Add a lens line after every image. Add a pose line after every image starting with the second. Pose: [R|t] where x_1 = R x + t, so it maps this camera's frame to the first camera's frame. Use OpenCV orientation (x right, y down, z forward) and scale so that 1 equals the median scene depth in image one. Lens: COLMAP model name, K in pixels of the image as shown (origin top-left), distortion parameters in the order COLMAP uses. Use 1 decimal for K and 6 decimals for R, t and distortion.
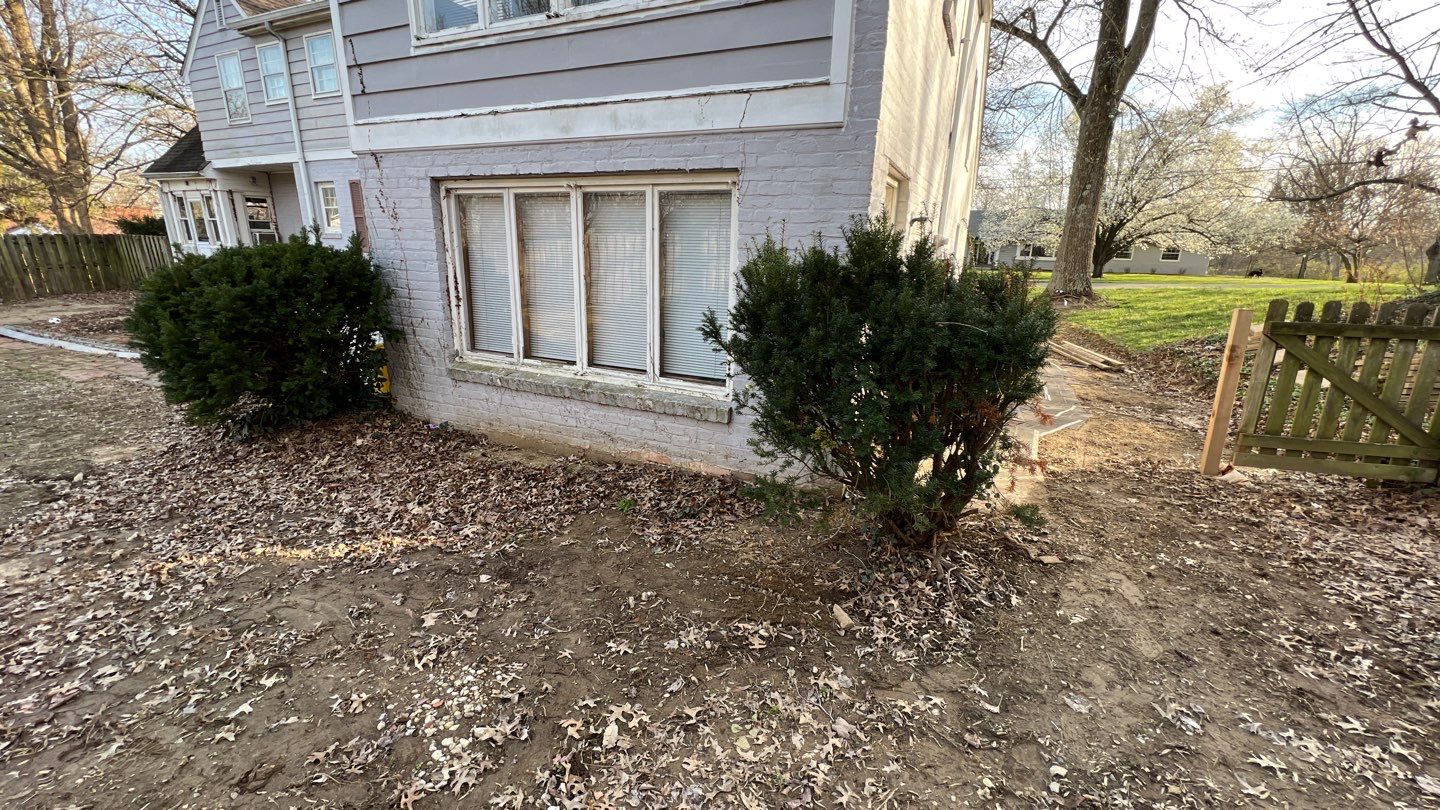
lens RADIAL K [[572.7, 0, 722.3], [0, 572.7, 402.9], [0, 0, 1]] dist [0.002190, -0.000124]
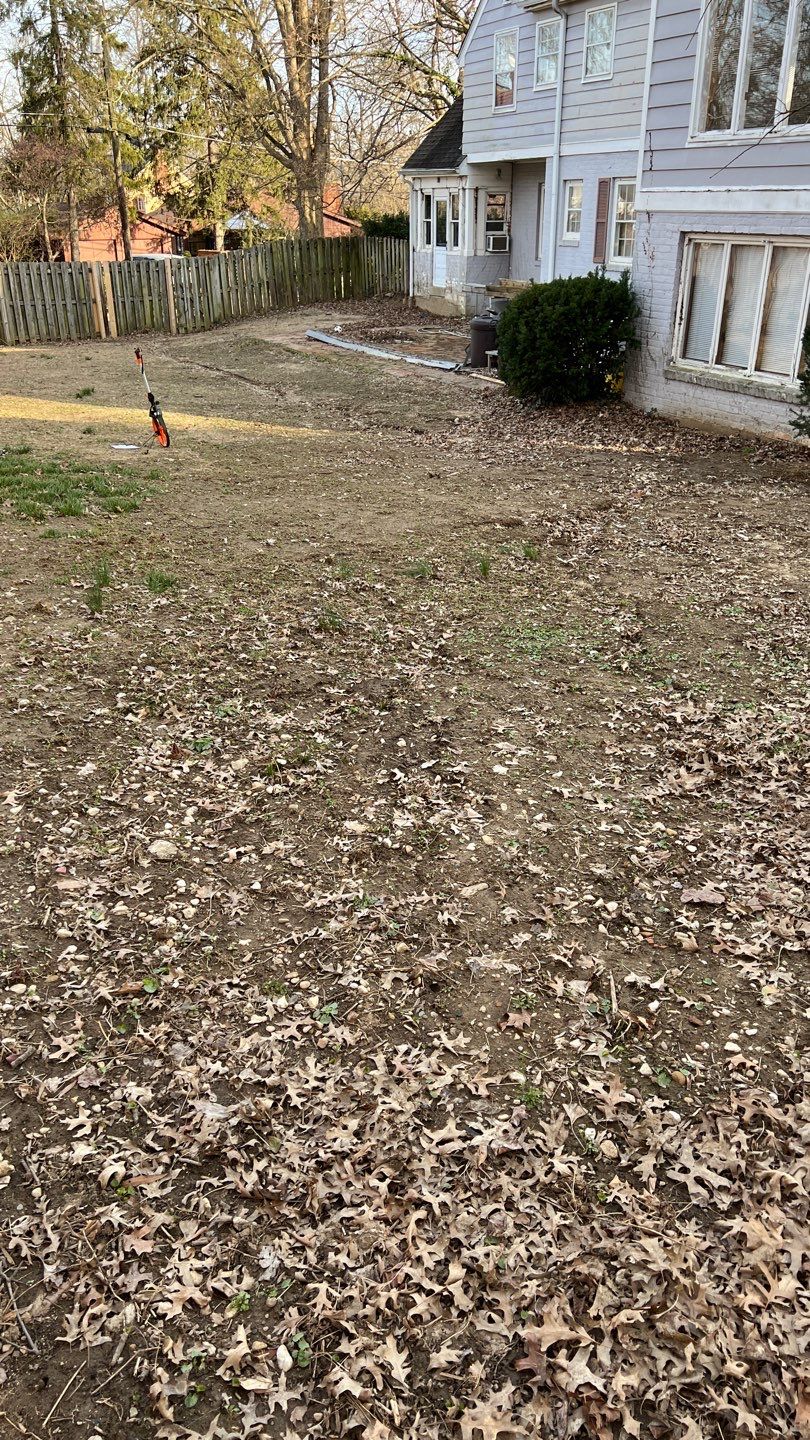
lens RADIAL K [[1080.3, 0, 404.4], [0, 1080.3, 726.5], [0, 0, 1]] dist [0.031070, -0.018517]
pose [[0.784493, 0.249570, -0.567702, 0.776003], [-0.149833, 0.964603, 0.217004, 0.308904], [0.601765, -0.085178, 0.794118, -1.624093]]
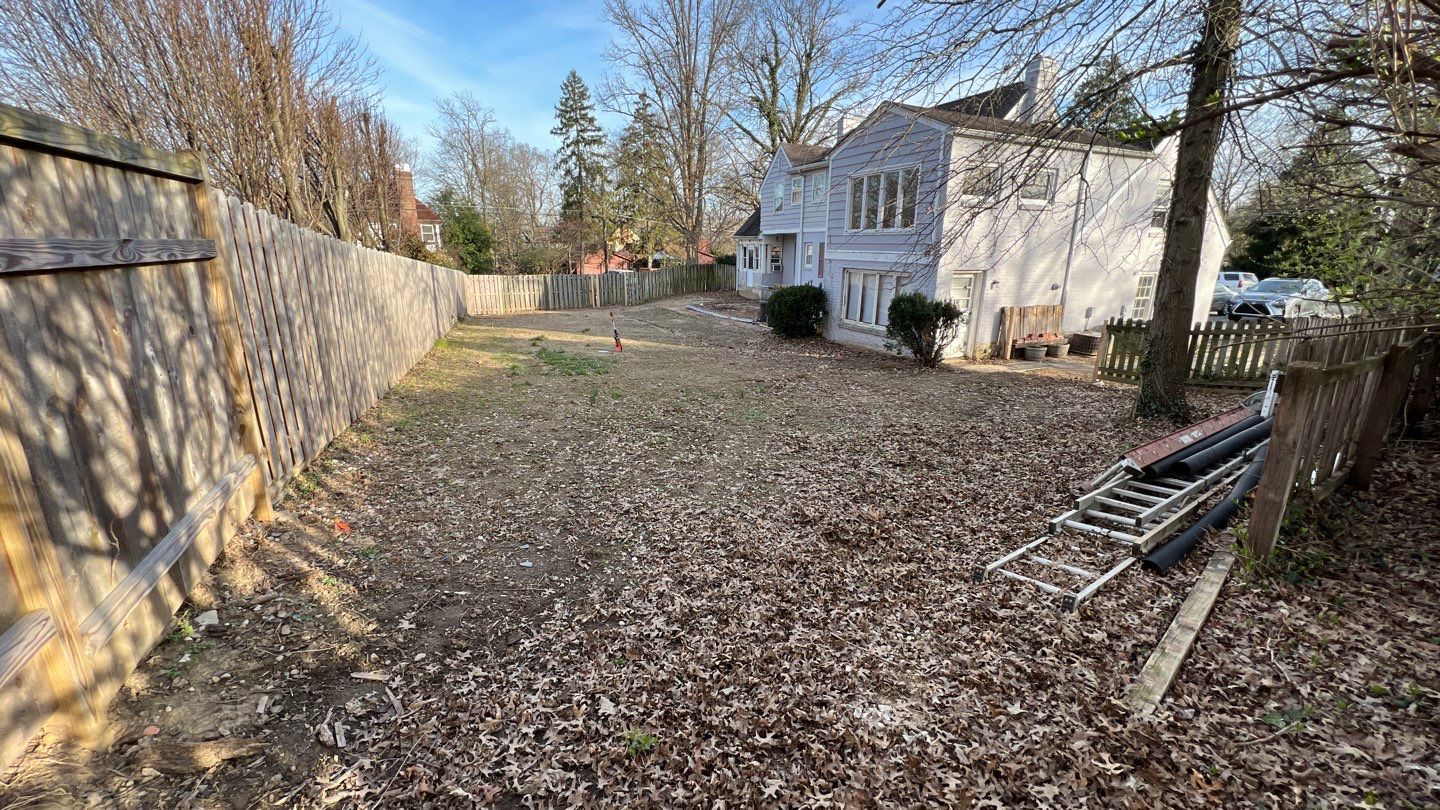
lens RADIAL K [[572.7, 0, 718.5], [0, 572.7, 400.5], [0, 0, 1]] dist [0.002190, -0.000124]
pose [[0.759391, 0.154643, -0.631989, 1.142511], [-0.165864, 0.985263, 0.041787, 0.351076], [0.629138, 0.073091, 0.773850, -1.938723]]
